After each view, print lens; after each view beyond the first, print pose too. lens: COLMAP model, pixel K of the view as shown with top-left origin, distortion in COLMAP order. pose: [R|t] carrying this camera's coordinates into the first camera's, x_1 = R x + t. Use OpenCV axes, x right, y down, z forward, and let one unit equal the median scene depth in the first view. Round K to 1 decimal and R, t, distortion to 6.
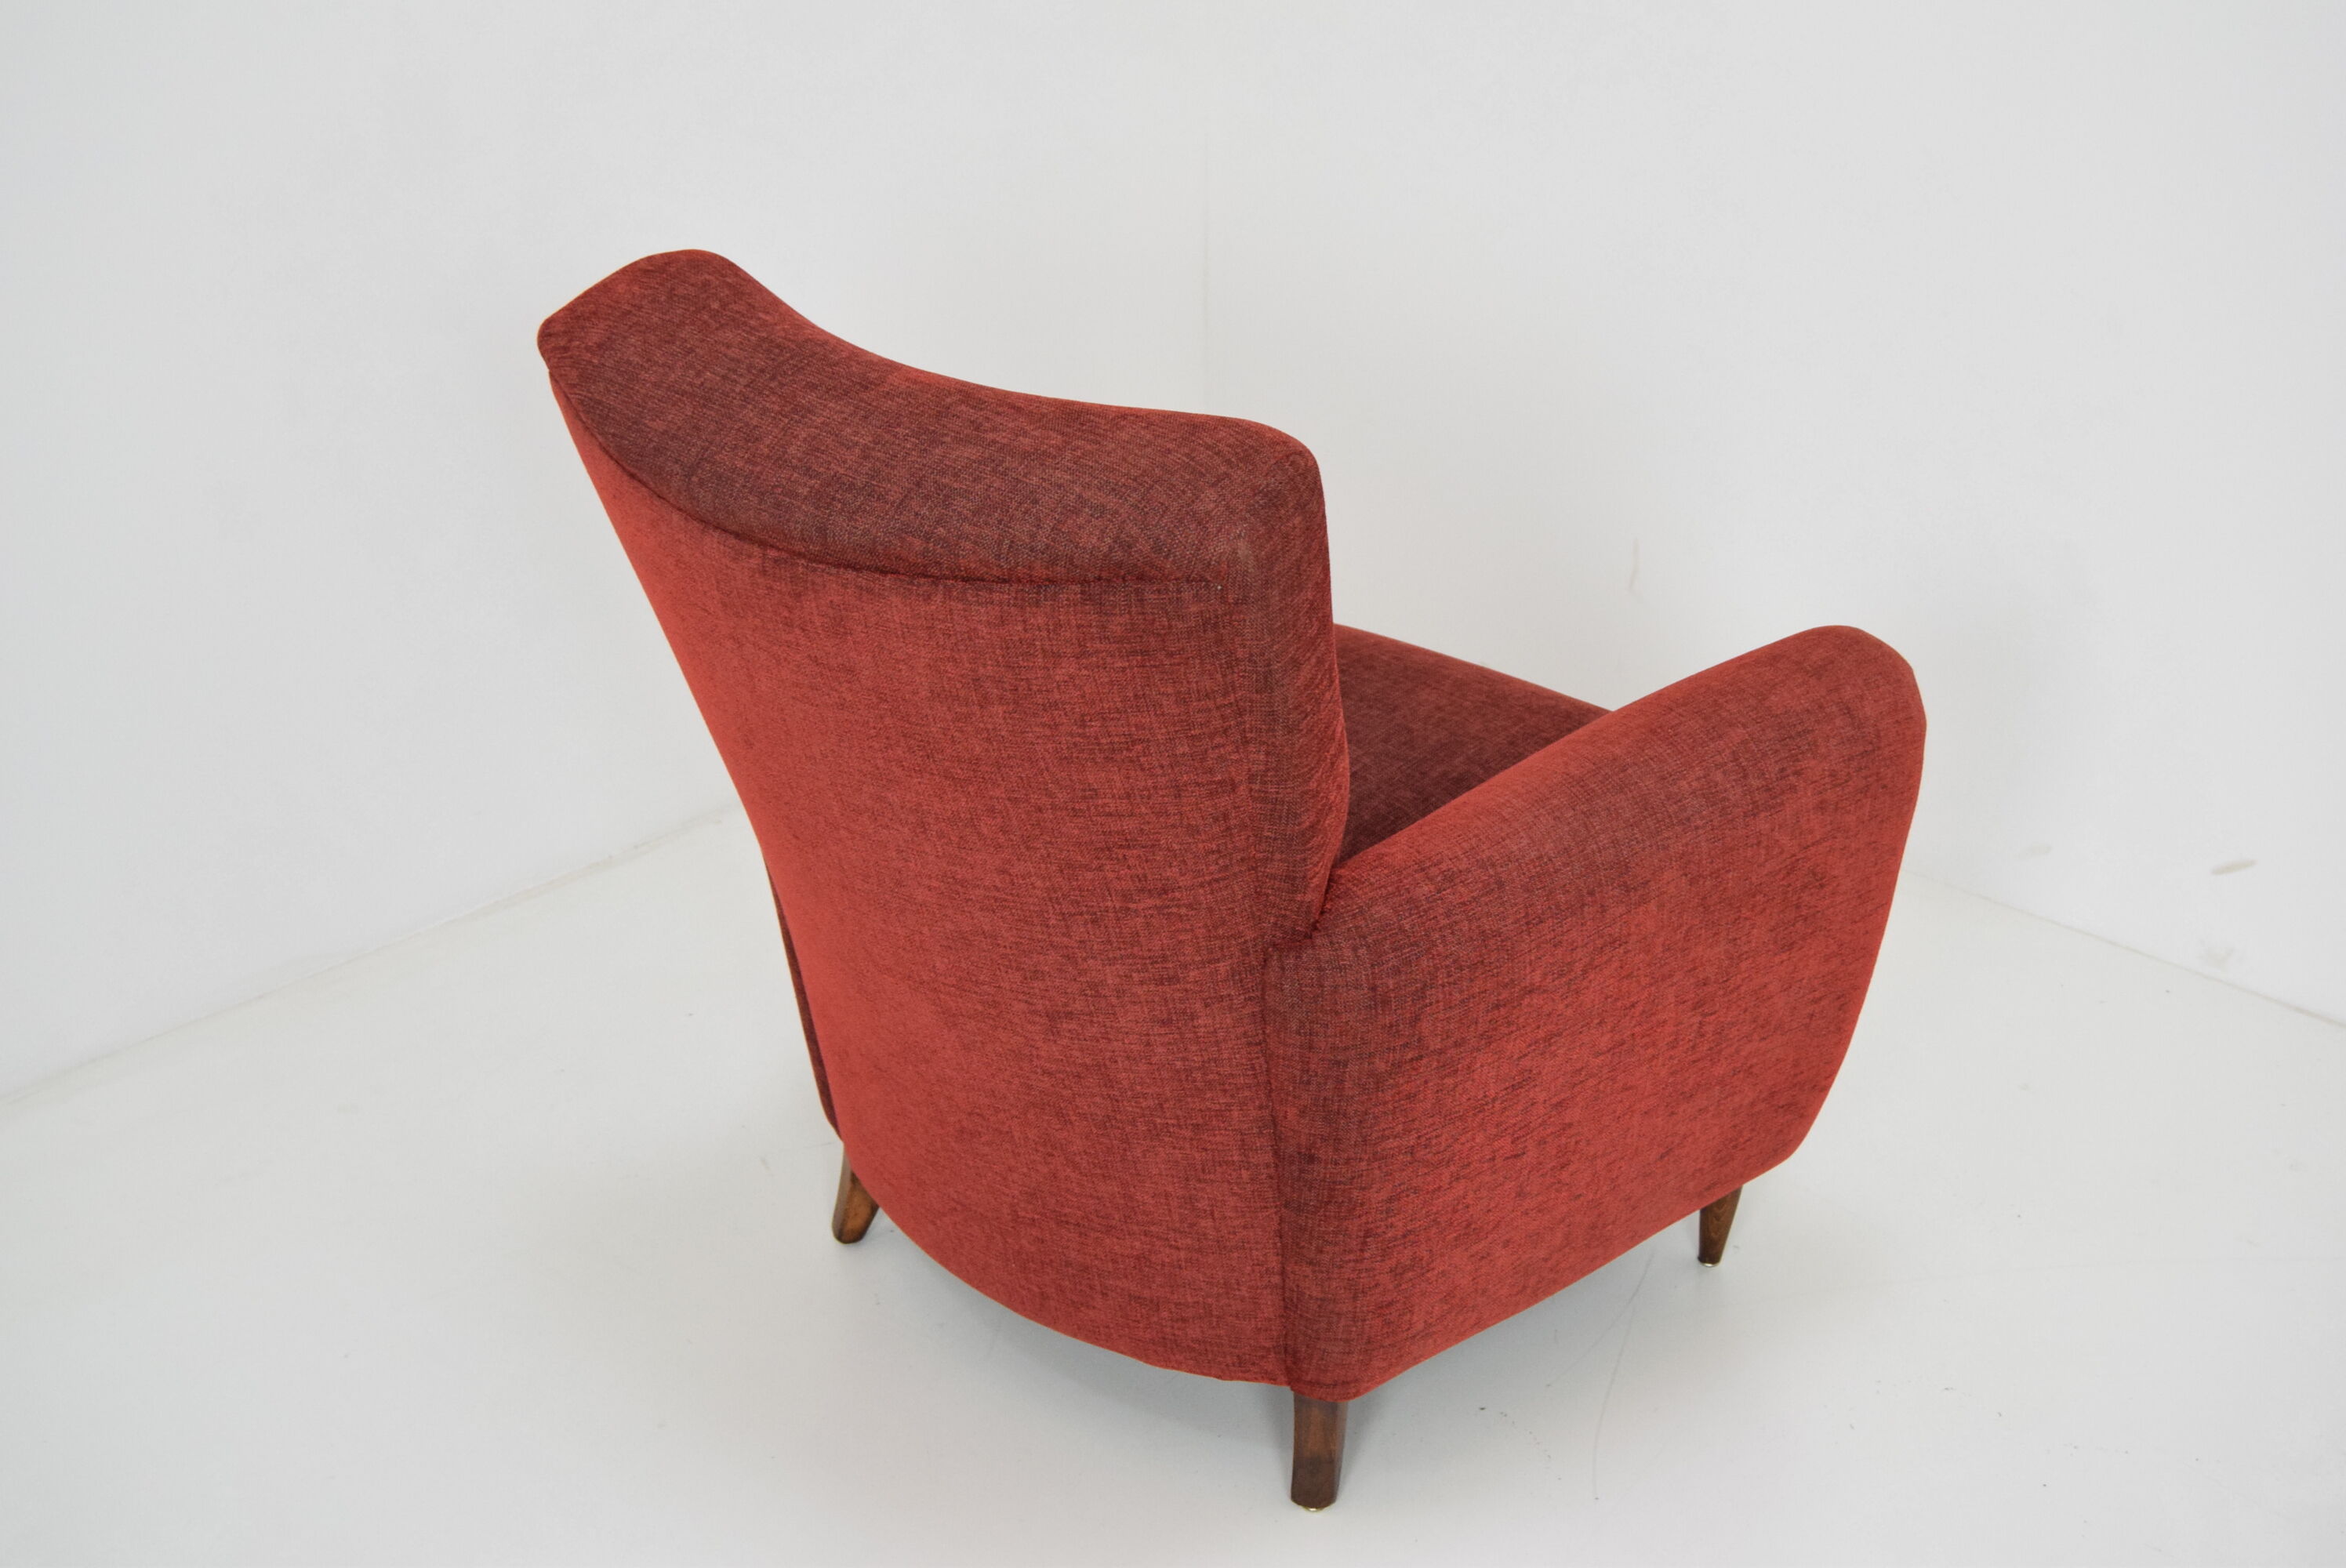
lens RADIAL K [[3279.5, 0, 1172.3], [0, 3279.5, 785.2], [0, 0, 1]] dist [0.004351, 0.000000]
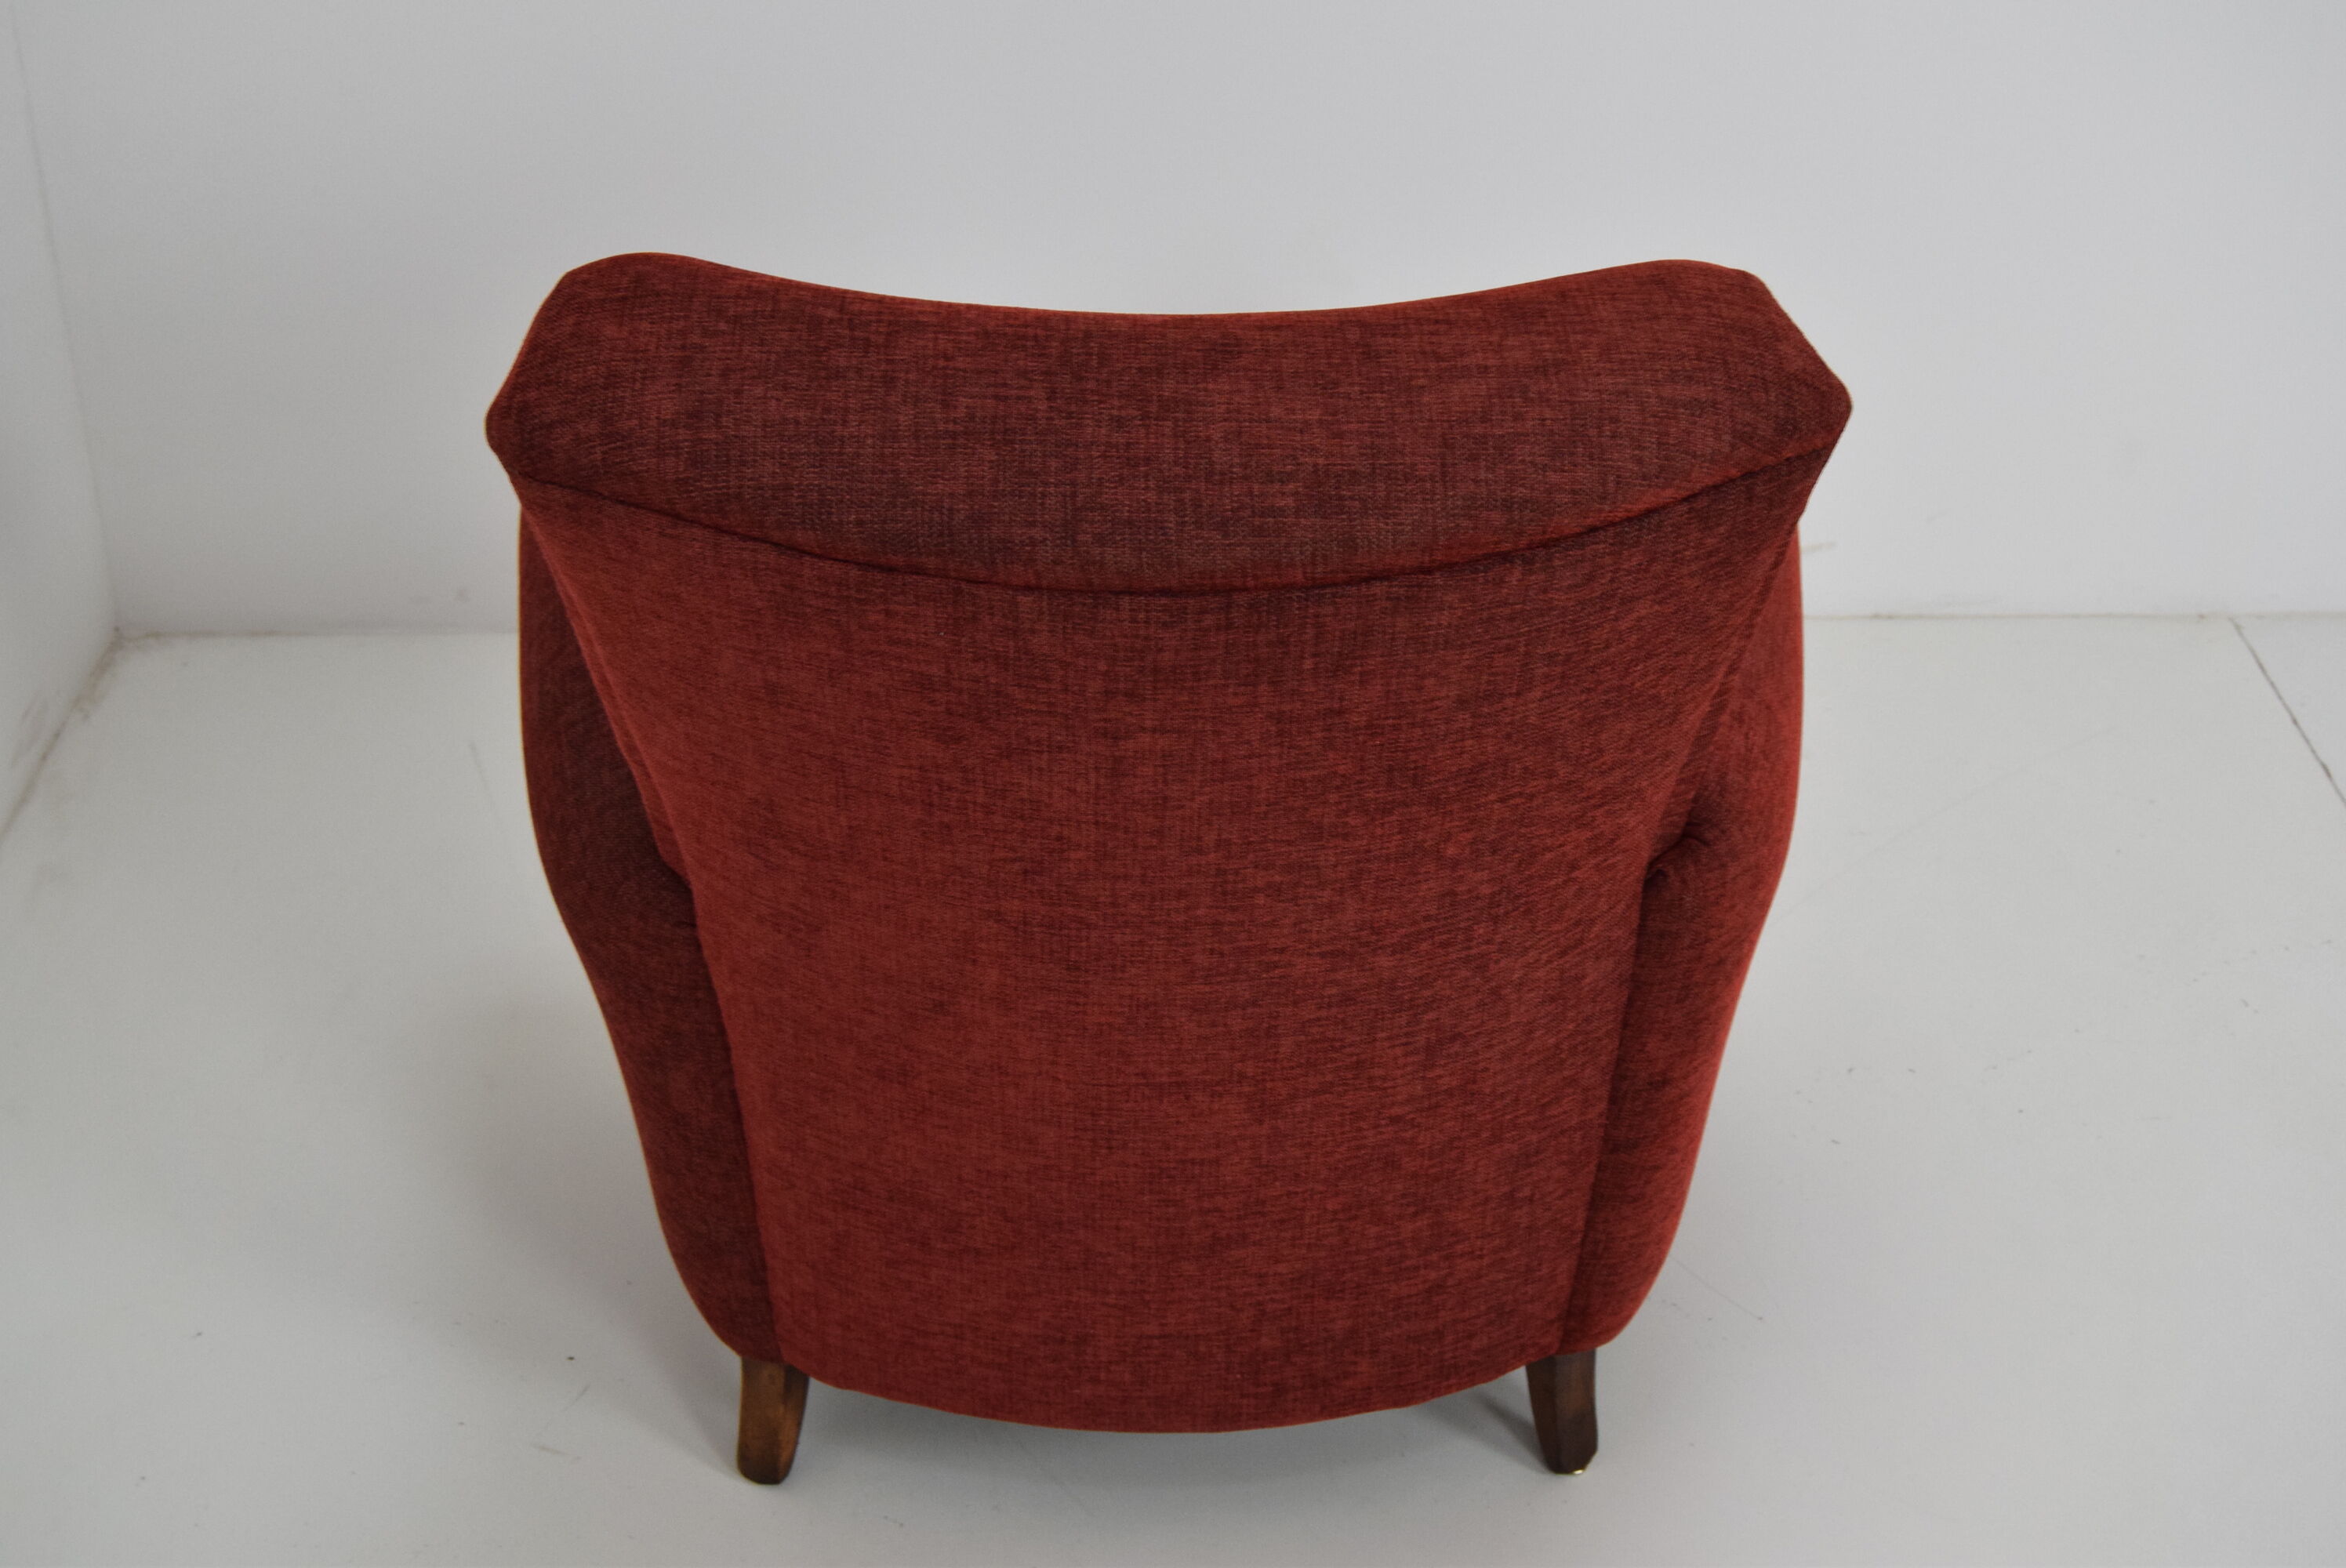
lens RADIAL K [[3411.6, 0, 1172.9], [0, 3411.6, 782.8], [0, 0, 1]] dist [-0.046200, 0.000000]
pose [[0.710097, -0.344174, 0.614253, -0.627861], [0.294201, 0.937618, 0.185254, -0.180839], [-0.639694, 0.049165, 0.767056, 0.424935]]
